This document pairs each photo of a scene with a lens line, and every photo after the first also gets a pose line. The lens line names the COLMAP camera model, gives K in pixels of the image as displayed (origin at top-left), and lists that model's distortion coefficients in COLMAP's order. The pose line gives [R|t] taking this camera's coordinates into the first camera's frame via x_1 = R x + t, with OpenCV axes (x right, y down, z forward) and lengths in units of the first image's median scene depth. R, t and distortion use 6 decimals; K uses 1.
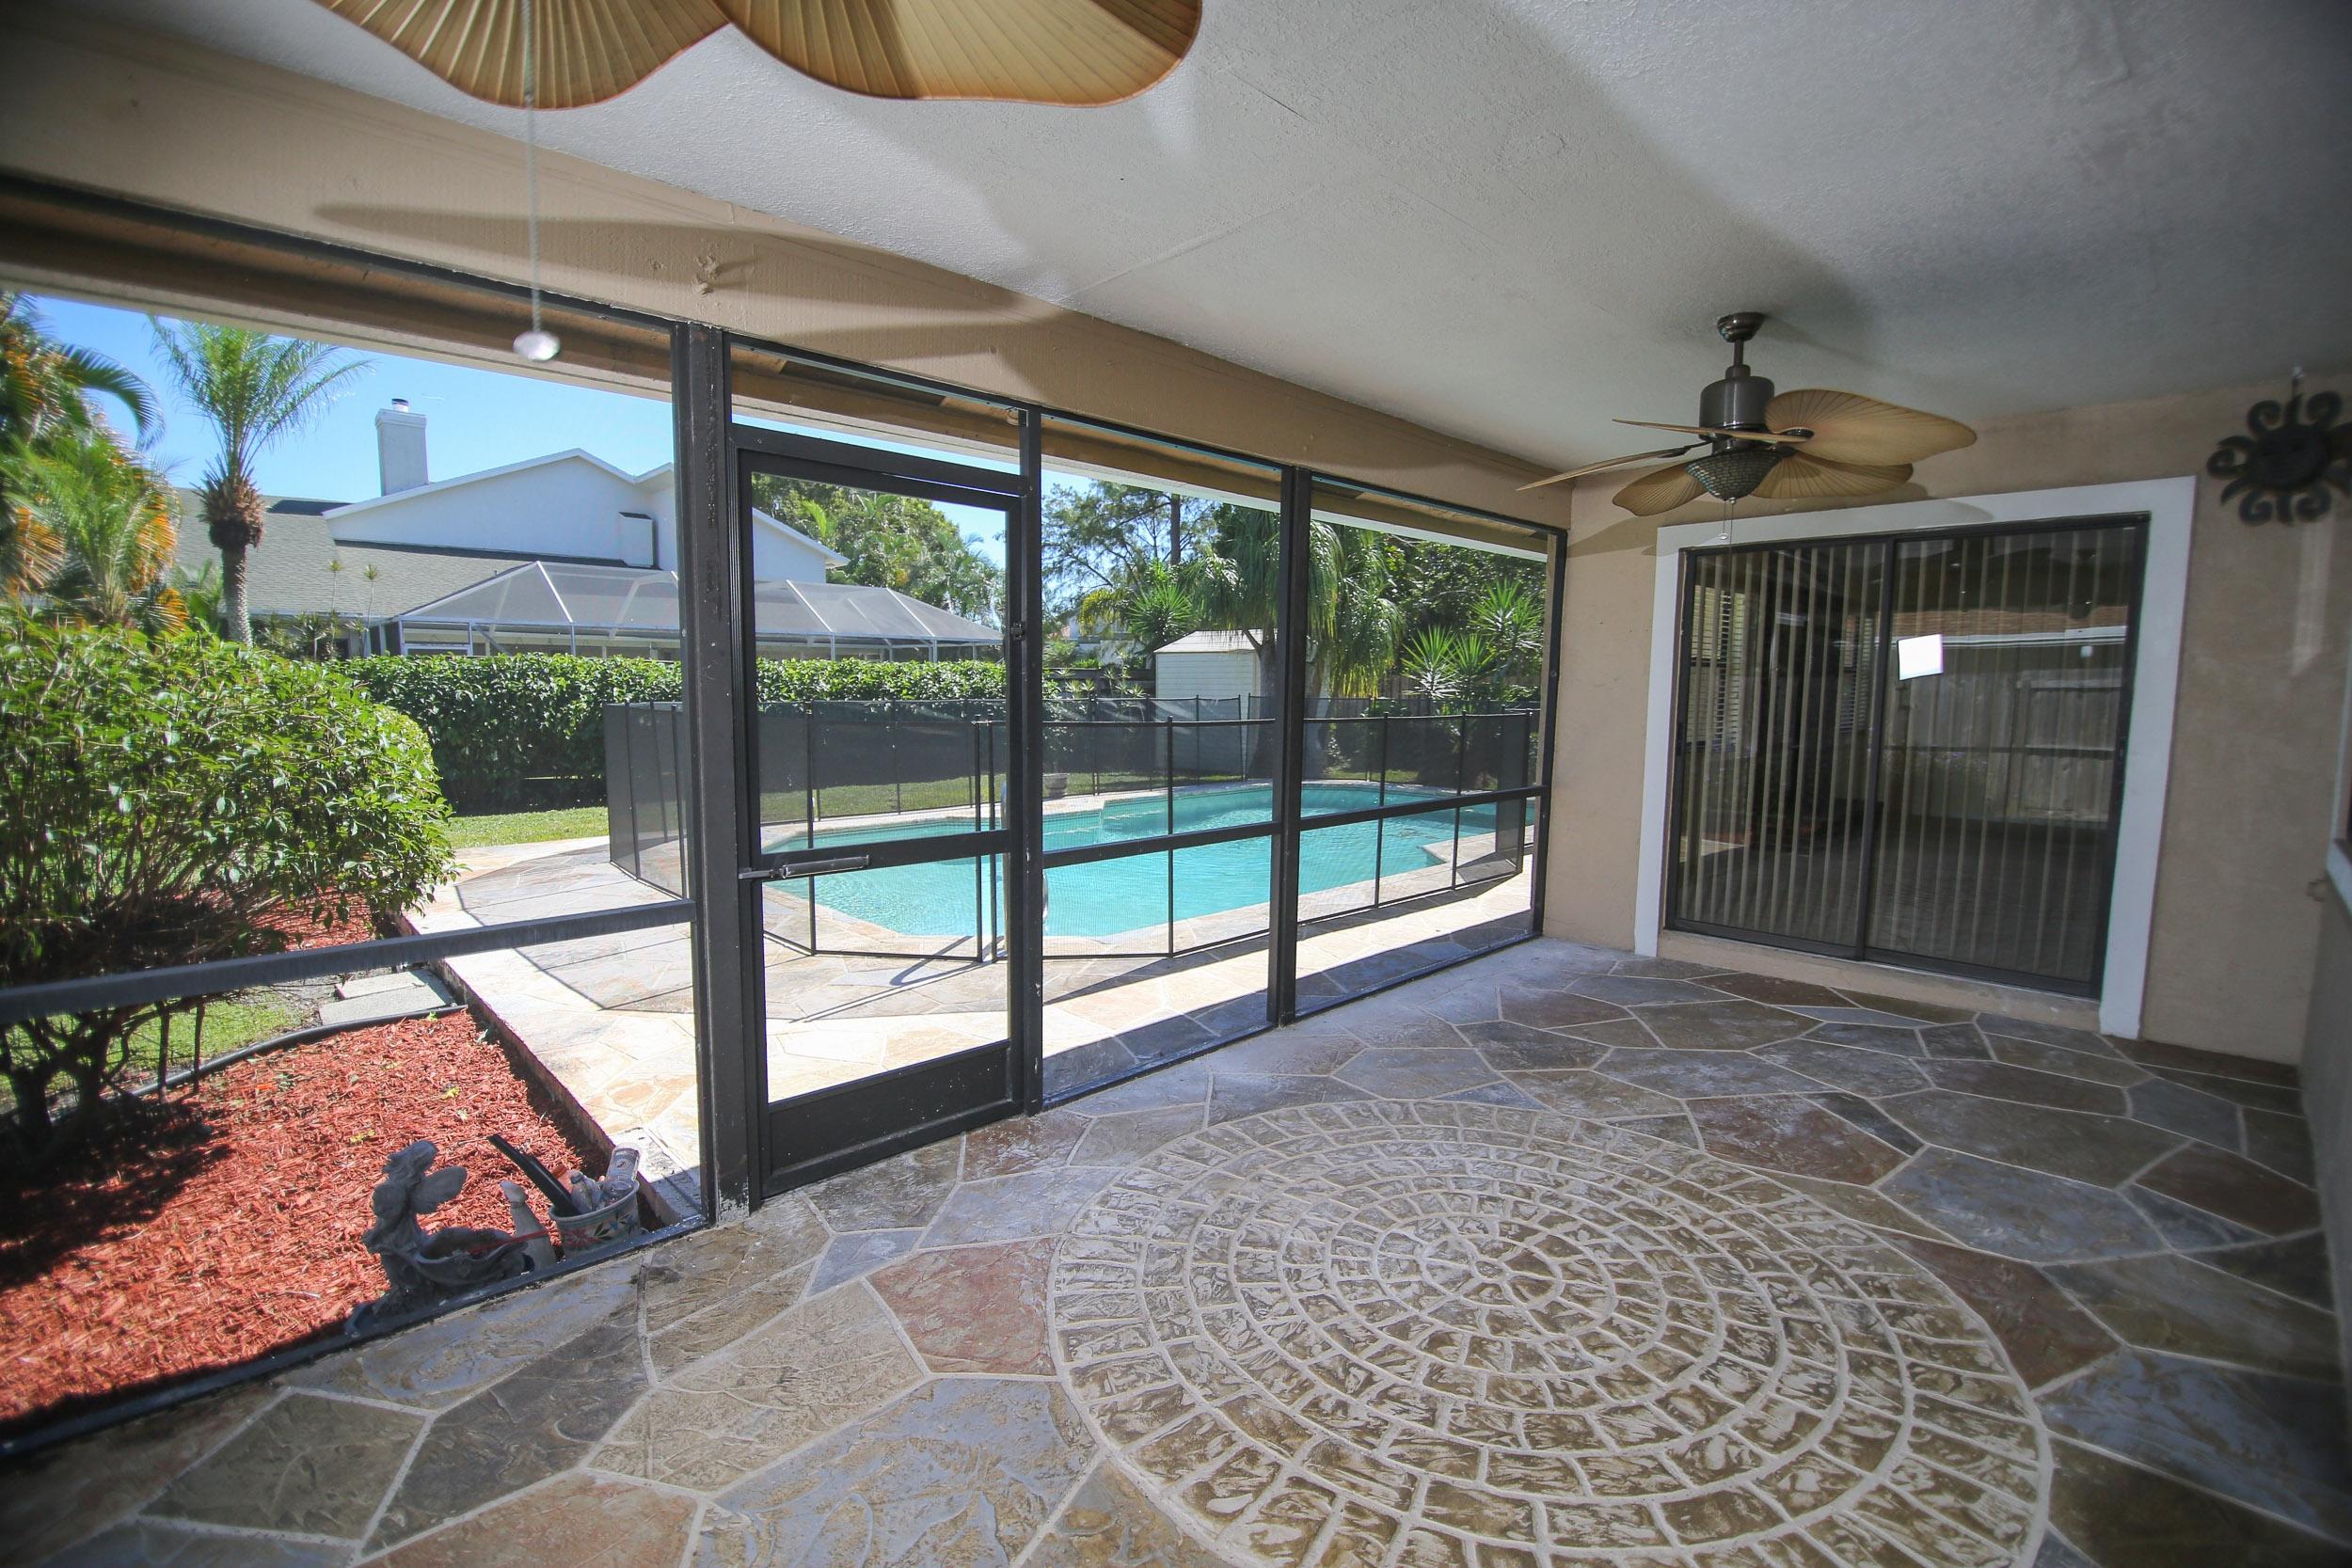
lens RADIAL K [[1040.3, 0, 1176.0], [0, 1040.3, 784.0], [0, 0, 1]] dist [0.002424, 0.000006]
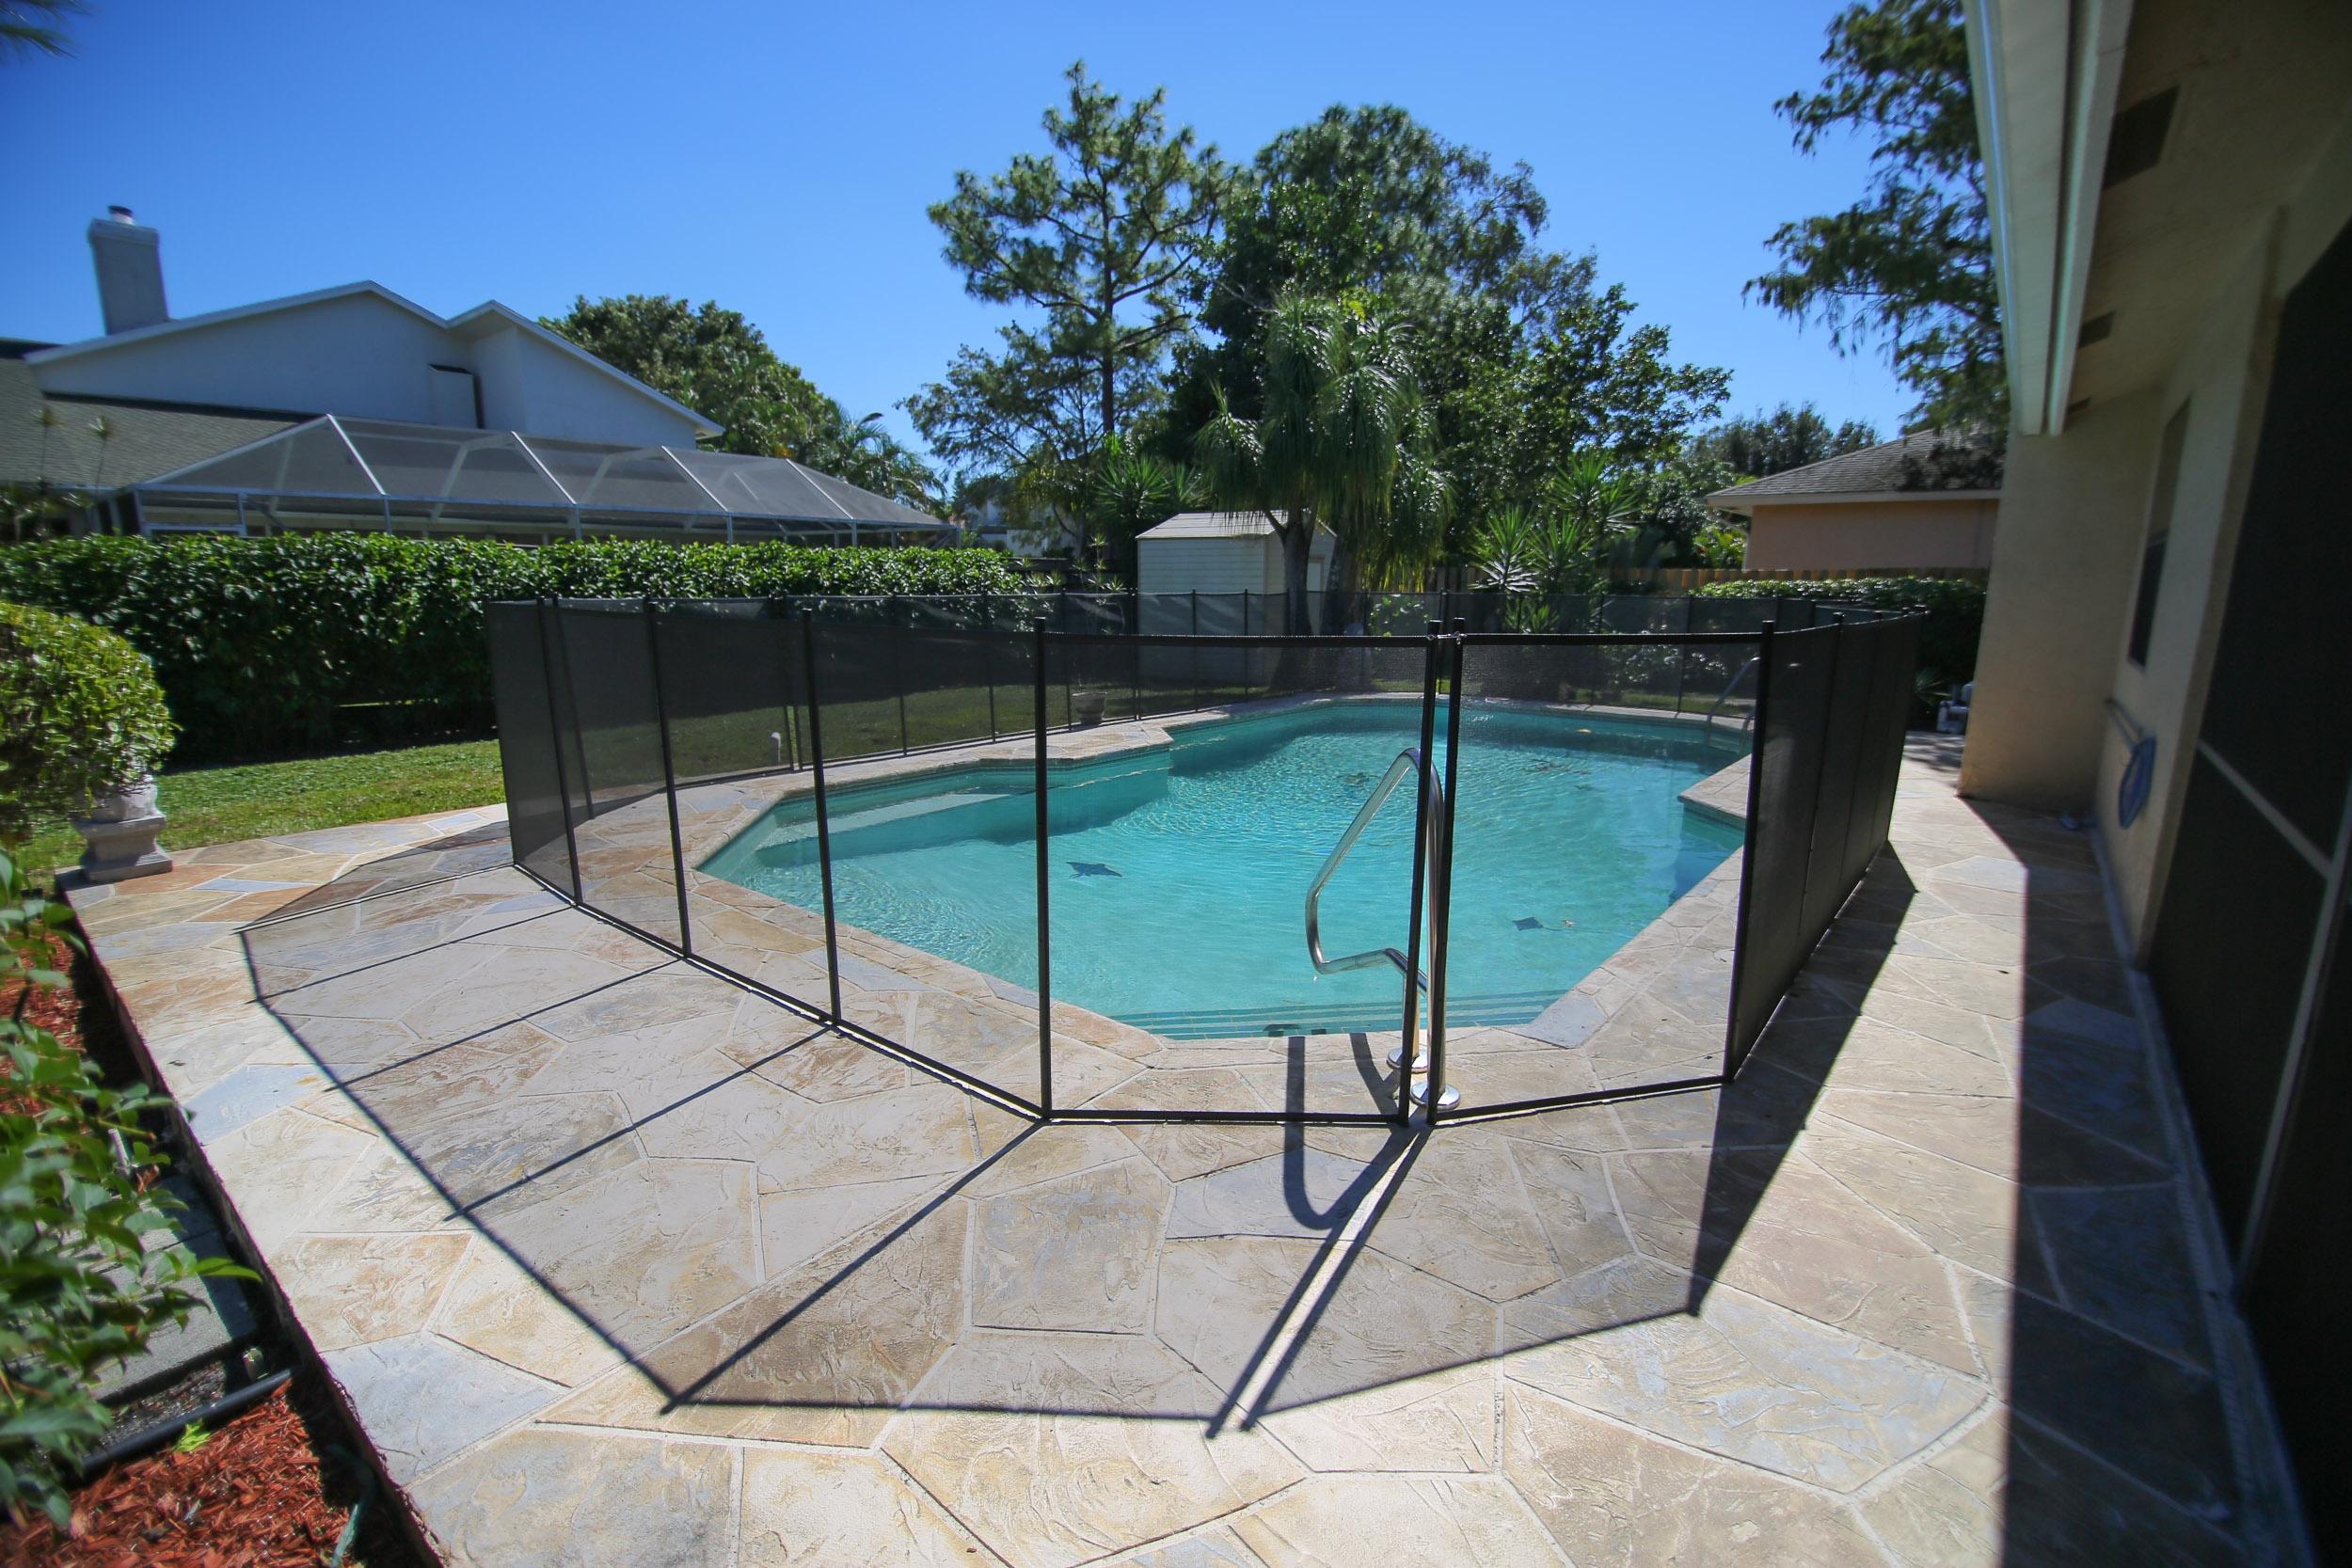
lens RADIAL K [[1040.3, 0, 1176.0], [0, 1040.3, 784.0], [0, 0, 1]] dist [-0.014881, -0.000226]
pose [[0.991640, -0.022868, 0.126994, -0.116322], [0.010387, 0.995124, 0.098088, -0.013753], [-0.128618, -0.095949, 0.987042, 0.176835]]
